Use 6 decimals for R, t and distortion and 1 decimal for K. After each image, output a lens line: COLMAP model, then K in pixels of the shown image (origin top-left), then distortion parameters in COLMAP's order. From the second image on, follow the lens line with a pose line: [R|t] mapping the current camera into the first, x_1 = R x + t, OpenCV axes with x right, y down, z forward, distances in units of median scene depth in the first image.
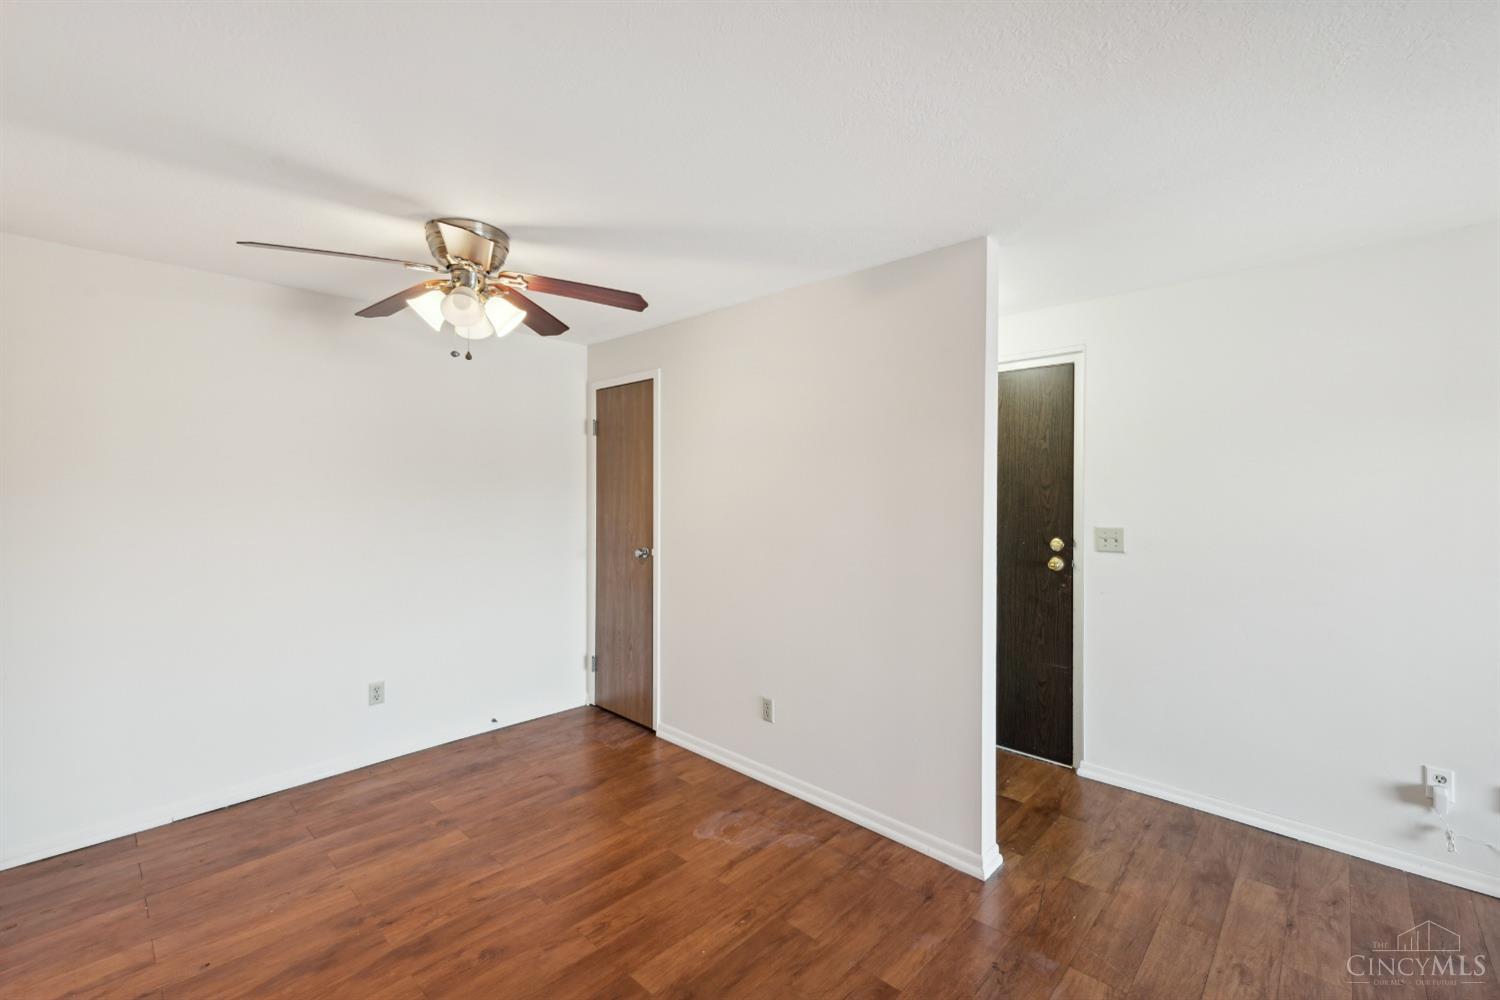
lens RADIAL K [[617.3, 0, 757.2], [0, 617.3, 507.8], [0, 0, 1]] dist [0.019999, -0.006802]
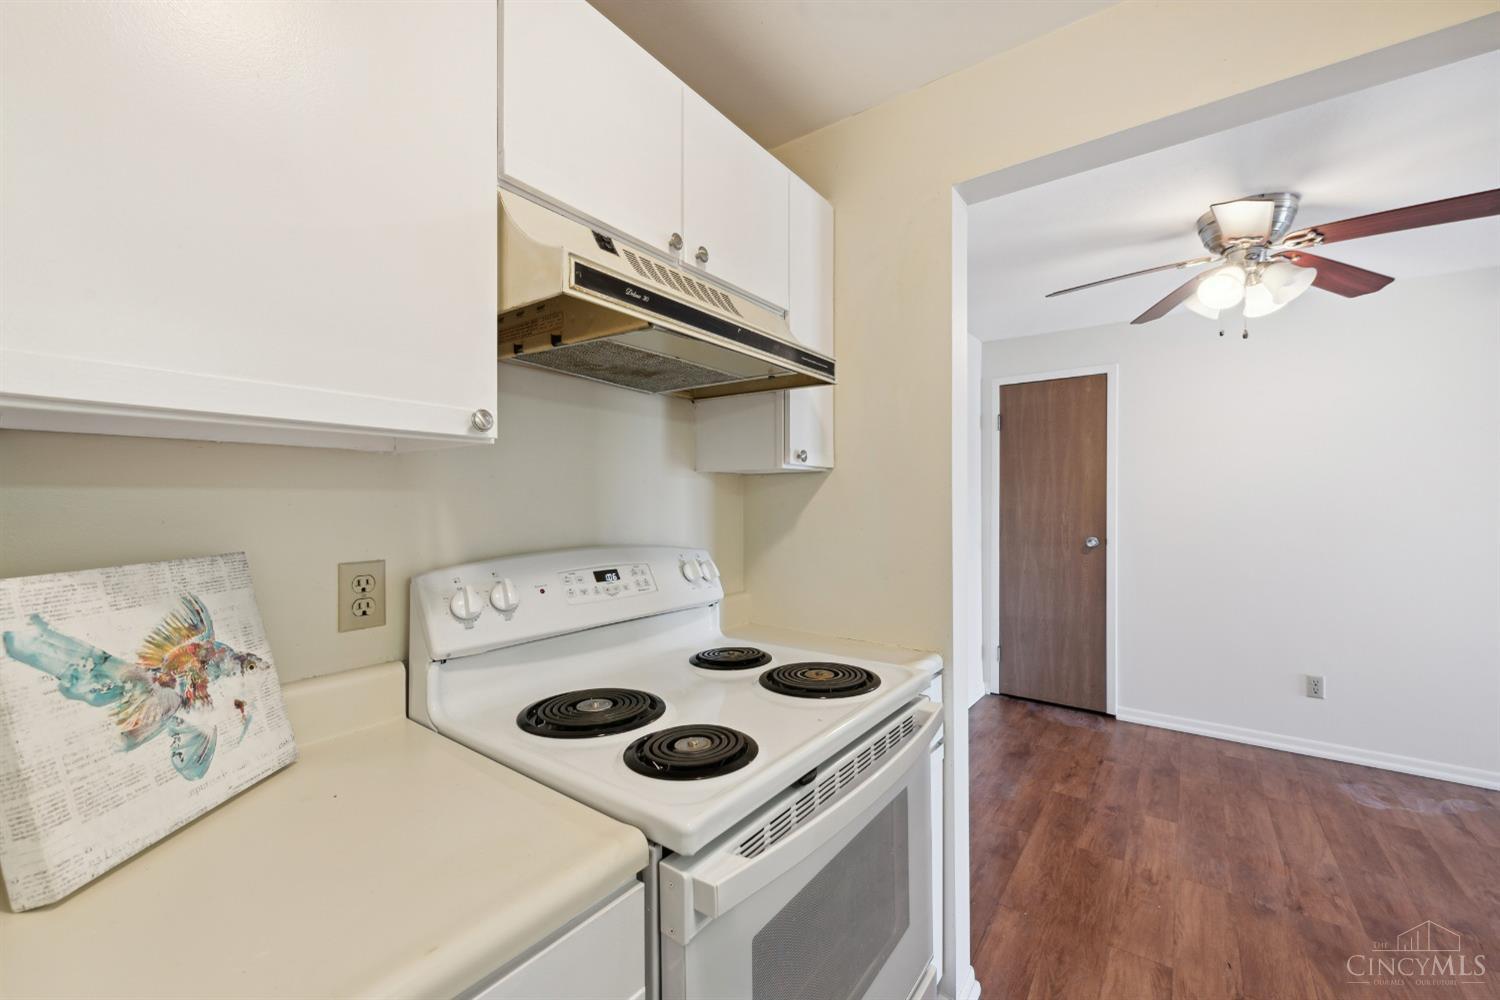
lens RADIAL K [[589.5, 0, 769.3], [0, 589.5, 502.6], [0, 0, 1]] dist [0.007386, -0.000527]
pose [[0.990783, 0.000906, 0.135453, -1.178283], [0.001447, 0.999850, -0.017271, 0.032625], [-0.135448, 0.017308, 0.990633, 0.133551]]
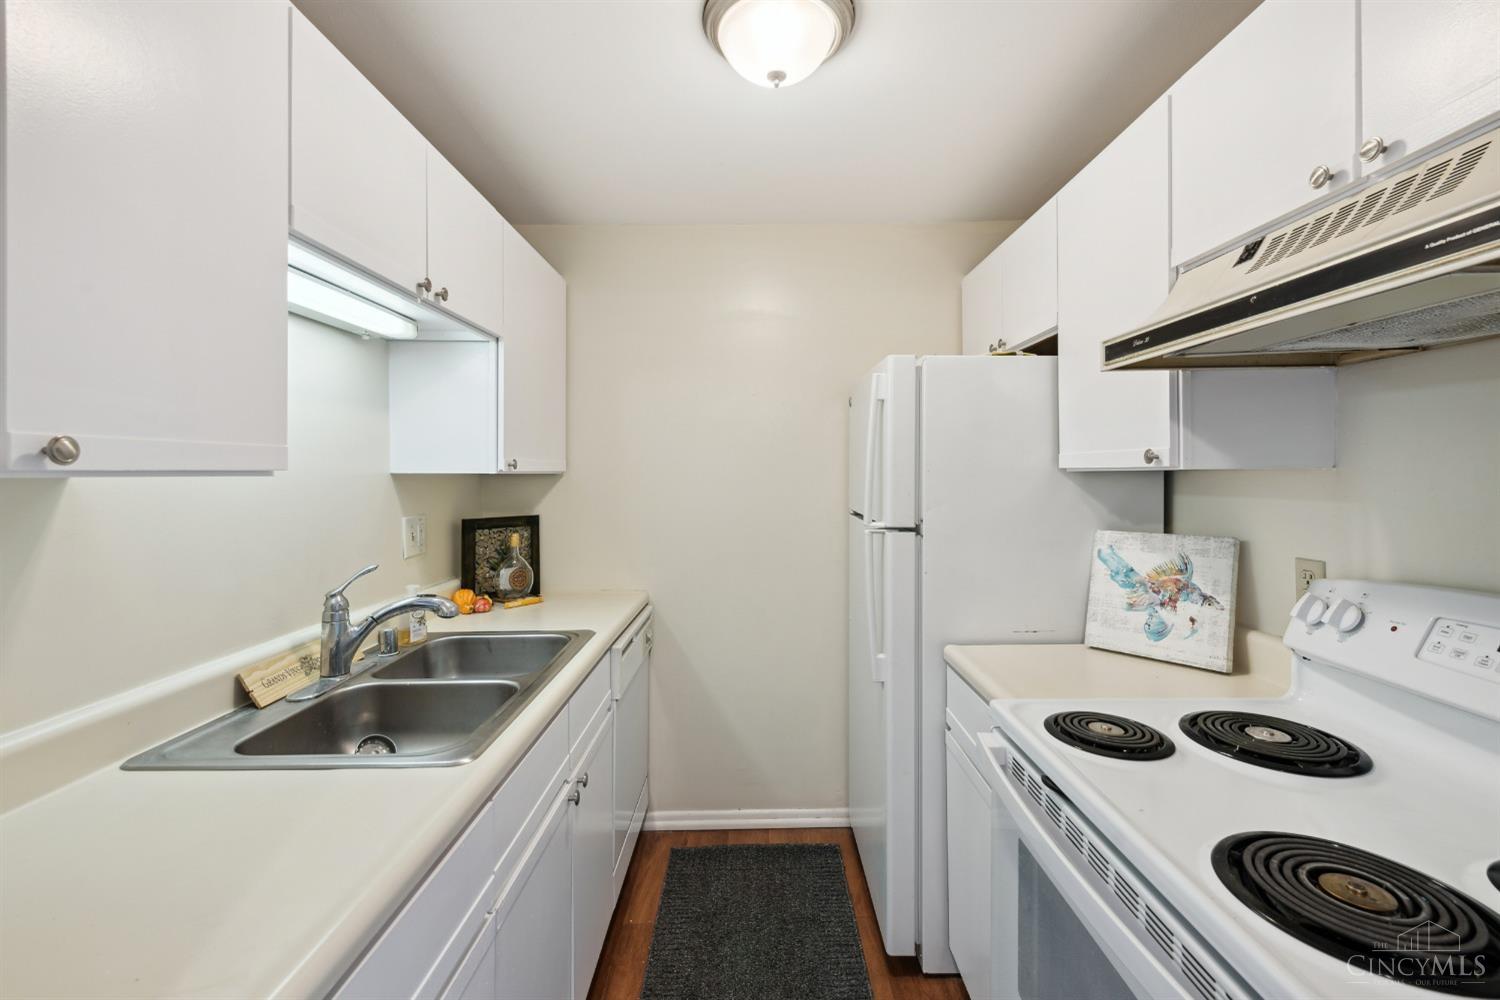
lens RADIAL K [[641.5, 0, 756.0], [0, 641.5, 482.2], [0, 0, 1]] dist [0.015784, -0.005427]
pose [[-0.720074, 0.017621, -0.693673, -0.731398], [-0.005142, 0.999515, 0.030728, -0.009367], [0.693878, 0.025693, -0.719634, 0.600533]]
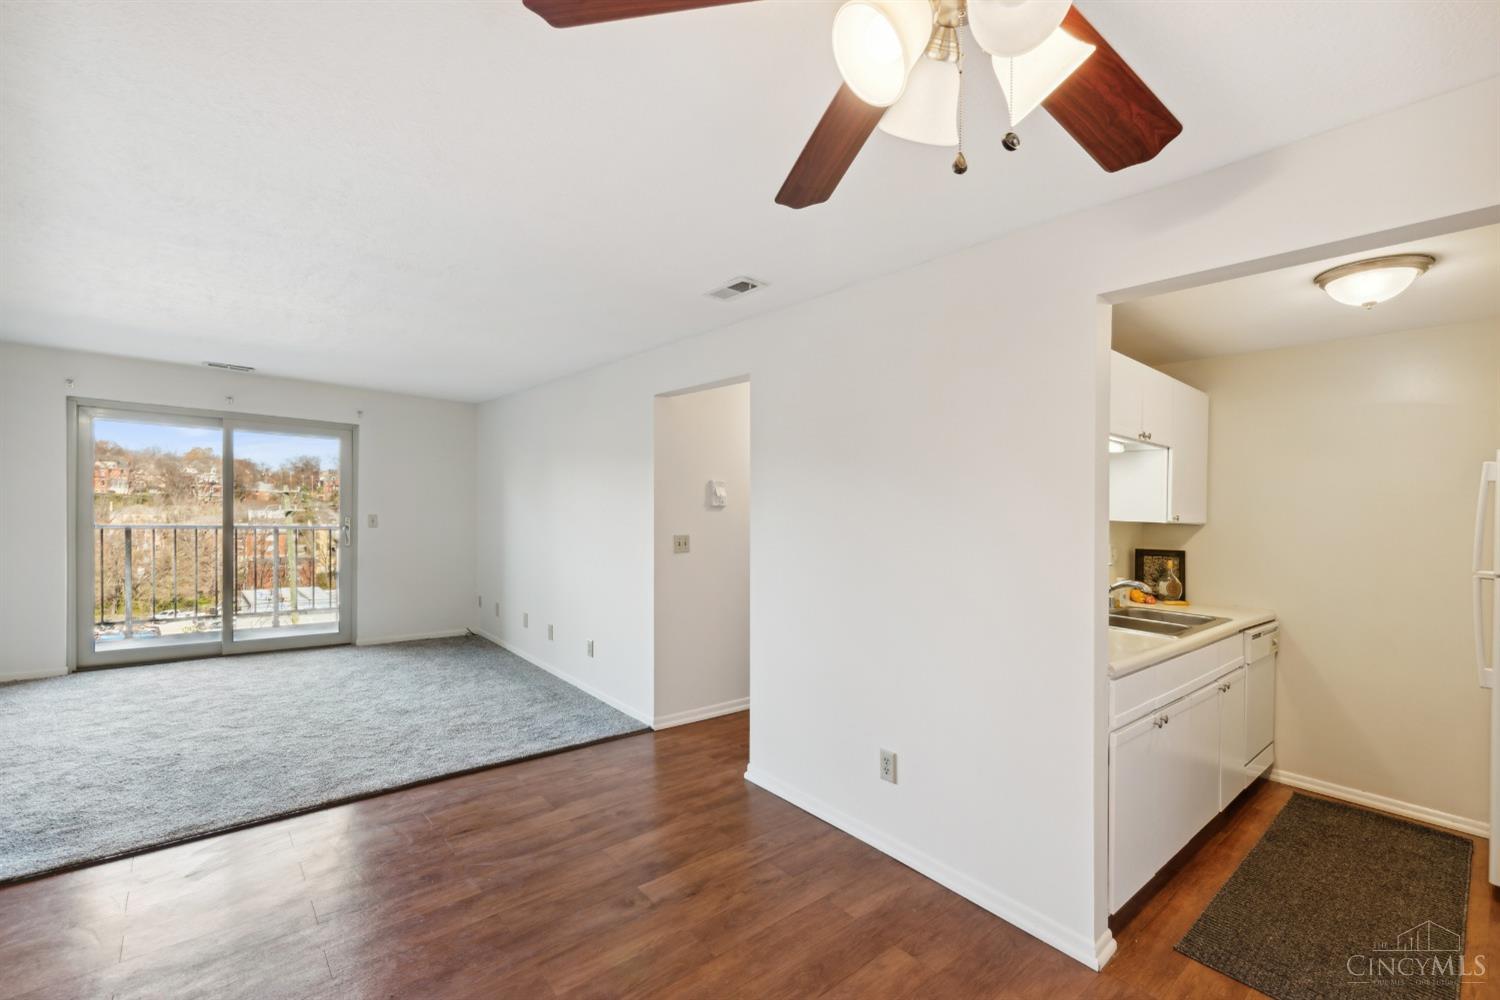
lens RADIAL K [[641.5, 0, 756.0], [0, 641.5, 482.2], [0, 0, 1]] dist [0.015784, -0.005427]
pose [[-0.995554, -0.029061, 0.089594, -0.303531], [-0.031443, 0.999185, -0.025299, -0.018675], [-0.088785, -0.028003, -0.995657, 1.264118]]
